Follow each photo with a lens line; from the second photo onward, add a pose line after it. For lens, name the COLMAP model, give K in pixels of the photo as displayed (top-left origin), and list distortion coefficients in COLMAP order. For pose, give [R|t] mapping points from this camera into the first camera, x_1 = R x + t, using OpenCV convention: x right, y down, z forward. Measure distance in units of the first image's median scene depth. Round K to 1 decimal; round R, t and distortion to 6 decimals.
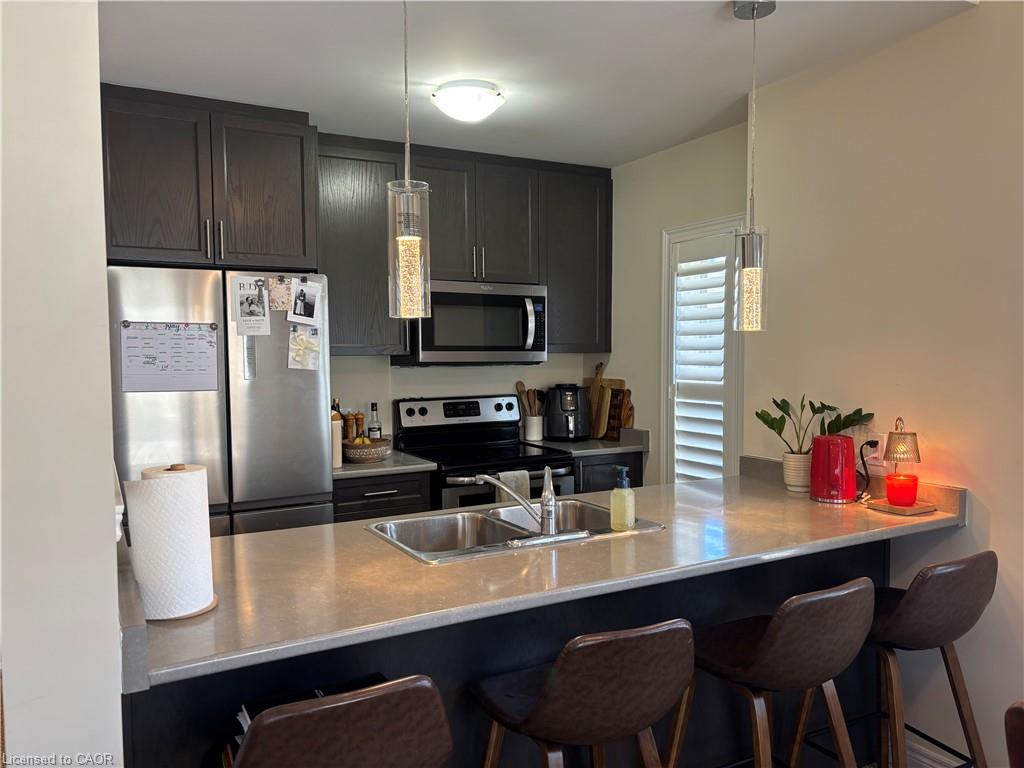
lens RADIAL K [[759.7, 0, 498.0], [0, 759.7, 402.0], [0, 0, 1]] dist [0.018495, -0.006604]
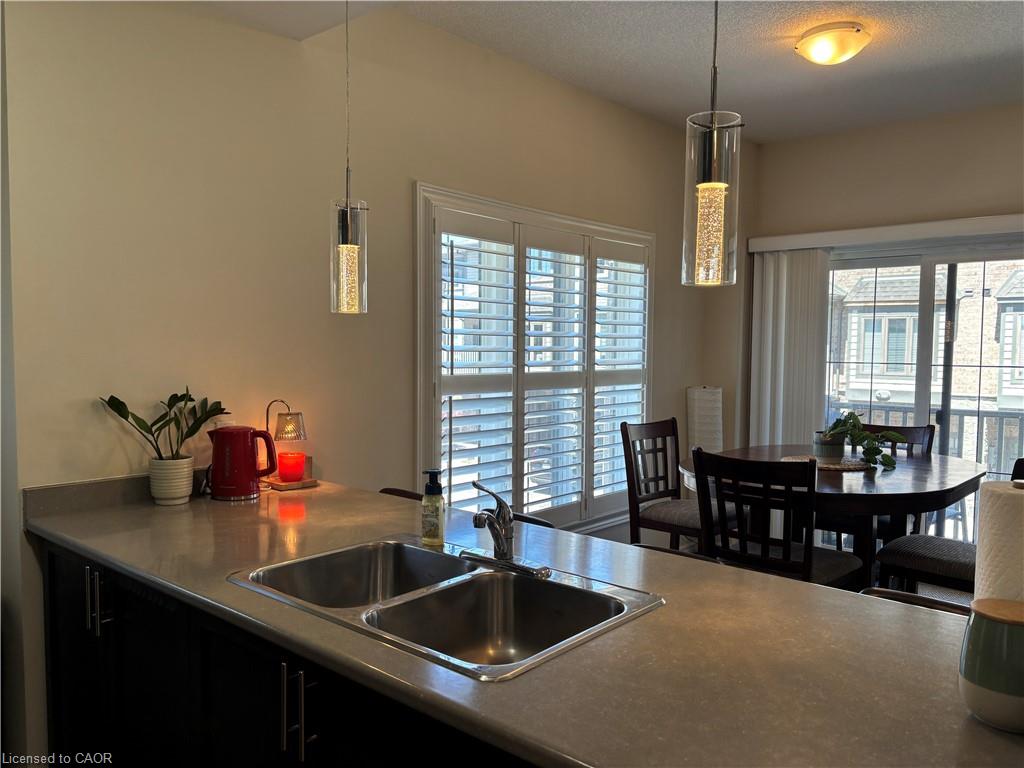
lens RADIAL K [[759.7, 0, 513.1], [0, 759.7, 389.1], [0, 0, 1]] dist [0.018495, -0.006604]
pose [[-0.325516, -0.043408, 0.944540, -0.490965], [0.053587, 0.996493, 0.064264, -0.038727], [-0.944017, 0.071534, -0.322049, 0.879576]]
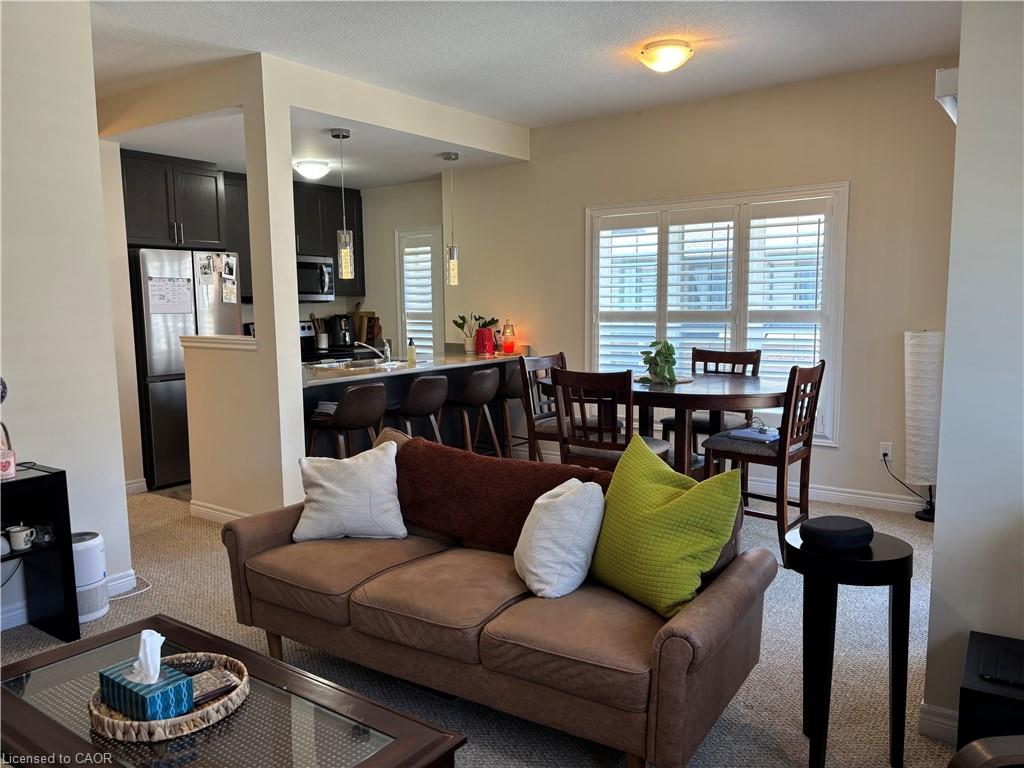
lens RADIAL K [[759.7, 0, 513.6], [0, 759.7, 387.2], [0, 0, 1]] dist [0.018495, -0.006604]
pose [[0.893763, -0.050997, 0.445630, -0.498580], [0.031982, 0.998232, 0.050092, 0.099099], [-0.447397, -0.030518, 0.893815, -1.071683]]
